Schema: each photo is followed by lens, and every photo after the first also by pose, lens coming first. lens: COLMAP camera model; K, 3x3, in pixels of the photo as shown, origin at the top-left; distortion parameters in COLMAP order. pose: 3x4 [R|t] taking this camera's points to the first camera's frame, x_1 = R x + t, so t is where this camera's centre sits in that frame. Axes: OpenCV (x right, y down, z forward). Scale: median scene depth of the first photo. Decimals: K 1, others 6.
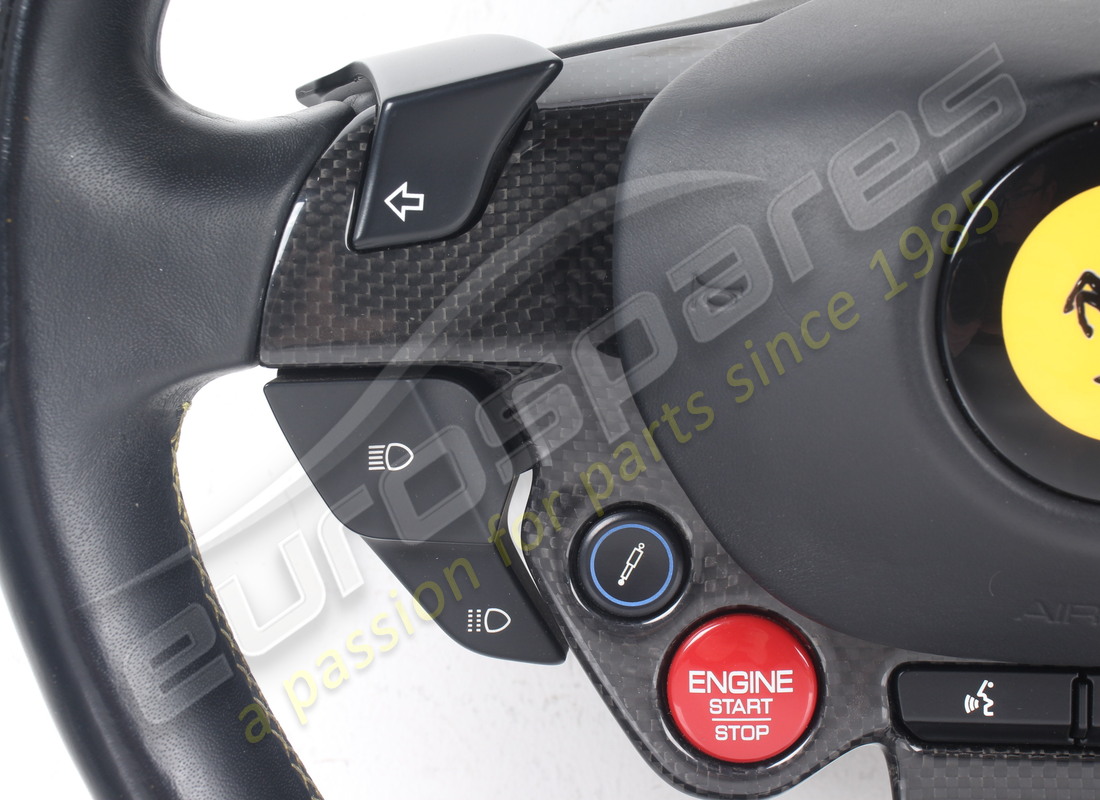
lens RADIAL K [[2466.5, 0, 550.0], [0, 2466.5, 400.0], [0, 0, 1]] dist [0.180145, 0.497166]
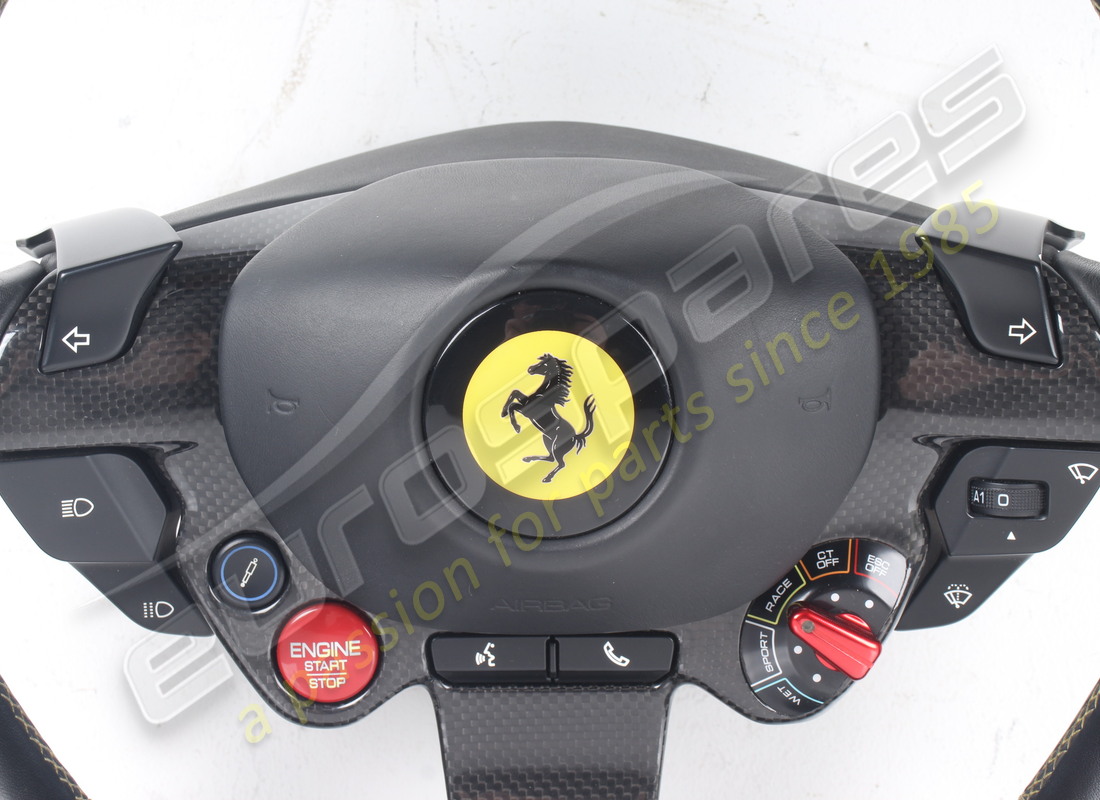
lens RADIAL K [[2381.7, 0, 550.0], [0, 2381.7, 400.0], [0, 0, 1]] dist [0.150259, 0.740170]
pose [[0.999495, -0.022911, 0.022032, 0.183619], [0.021228, 0.997047, 0.073798, -0.137965], [-0.023658, -0.073293, 0.997030, -0.420133]]
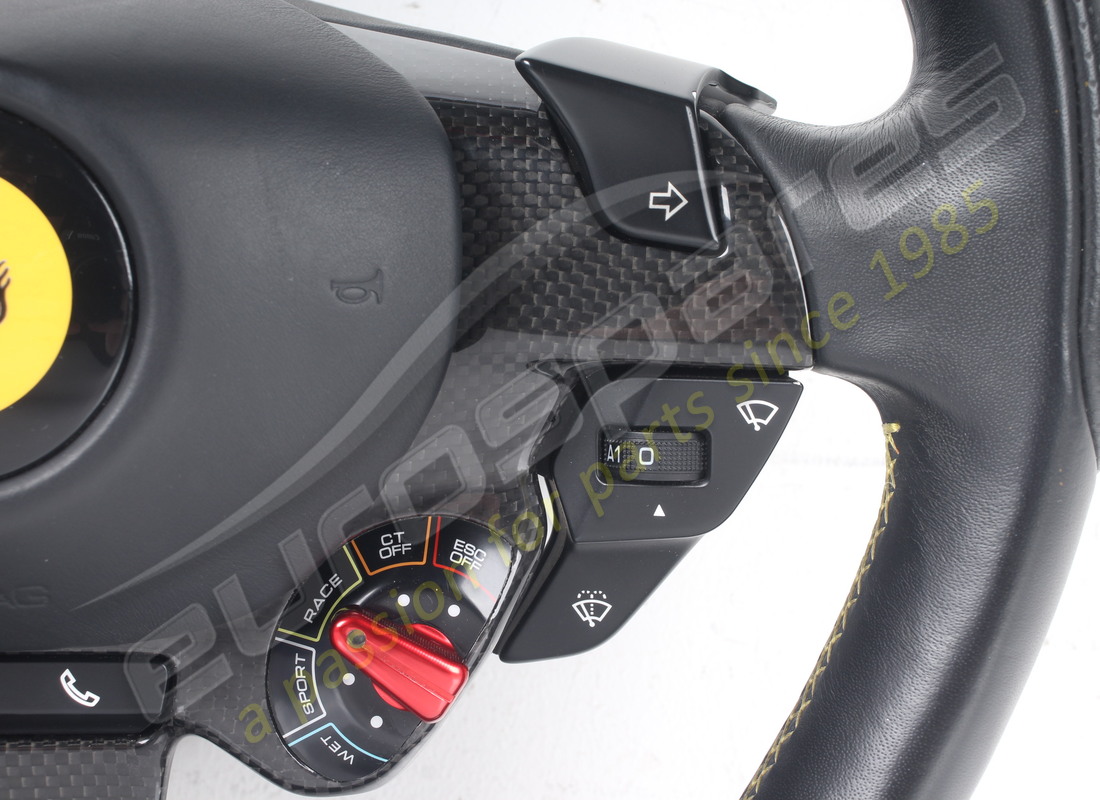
lens RADIAL K [[2466.5, 0, 550.0], [0, 2466.5, 400.0], [0, 0, 1]] dist [0.180145, 0.497166]
pose [[0.996675, -0.004216, 0.081366, 0.359168], [0.005655, 0.999831, -0.017464, 0.024035], [-0.081279, 0.017866, 0.996531, -0.015892]]
